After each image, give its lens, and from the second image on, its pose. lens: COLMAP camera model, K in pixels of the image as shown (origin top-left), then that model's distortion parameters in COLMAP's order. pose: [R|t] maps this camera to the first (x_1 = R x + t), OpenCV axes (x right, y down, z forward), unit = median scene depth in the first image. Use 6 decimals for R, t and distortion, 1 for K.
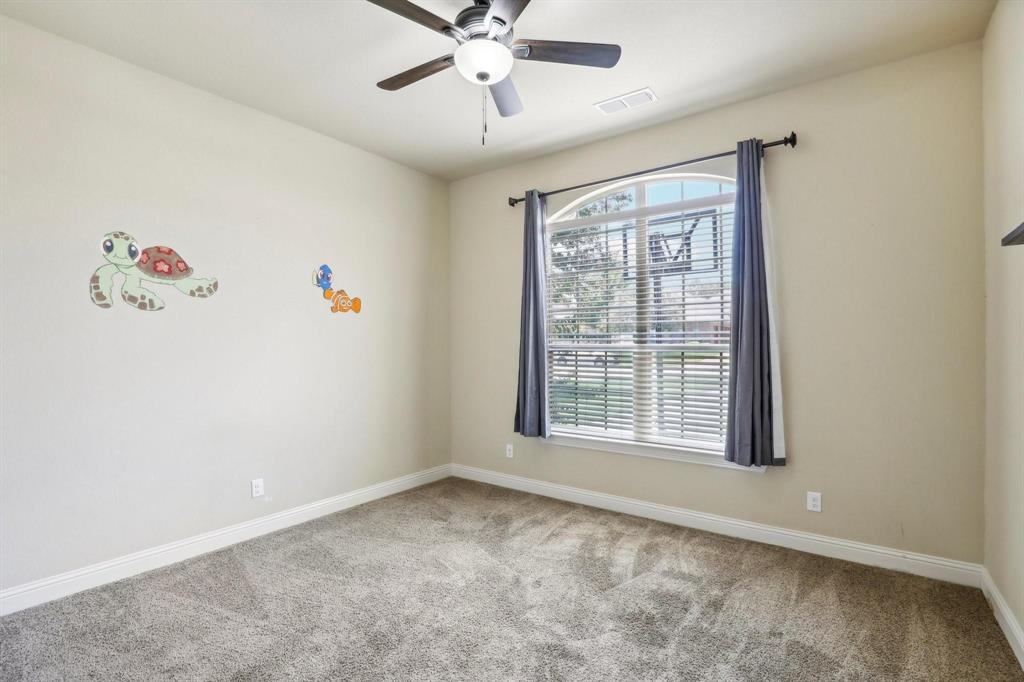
lens RADIAL K [[480.4, 0, 505.9], [0, 480.4, 336.6], [0, 0, 1]] dist [-0.022078, 0.003115]
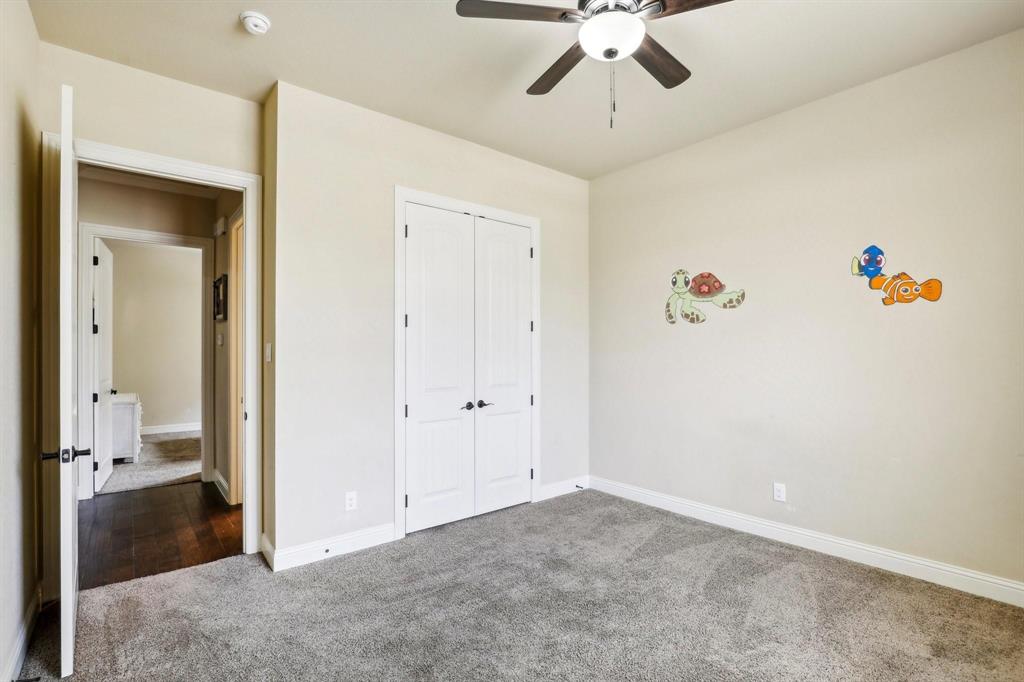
lens RADIAL K [[480.4, 0, 509.0], [0, 480.4, 332.1], [0, 0, 1]] dist [-0.022078, 0.003115]
pose [[-0.224618, -0.034146, -0.973848, 0.665702], [0.019852, 0.999018, -0.039608, 0.012882], [0.974245, -0.028230, -0.223719, 0.773689]]
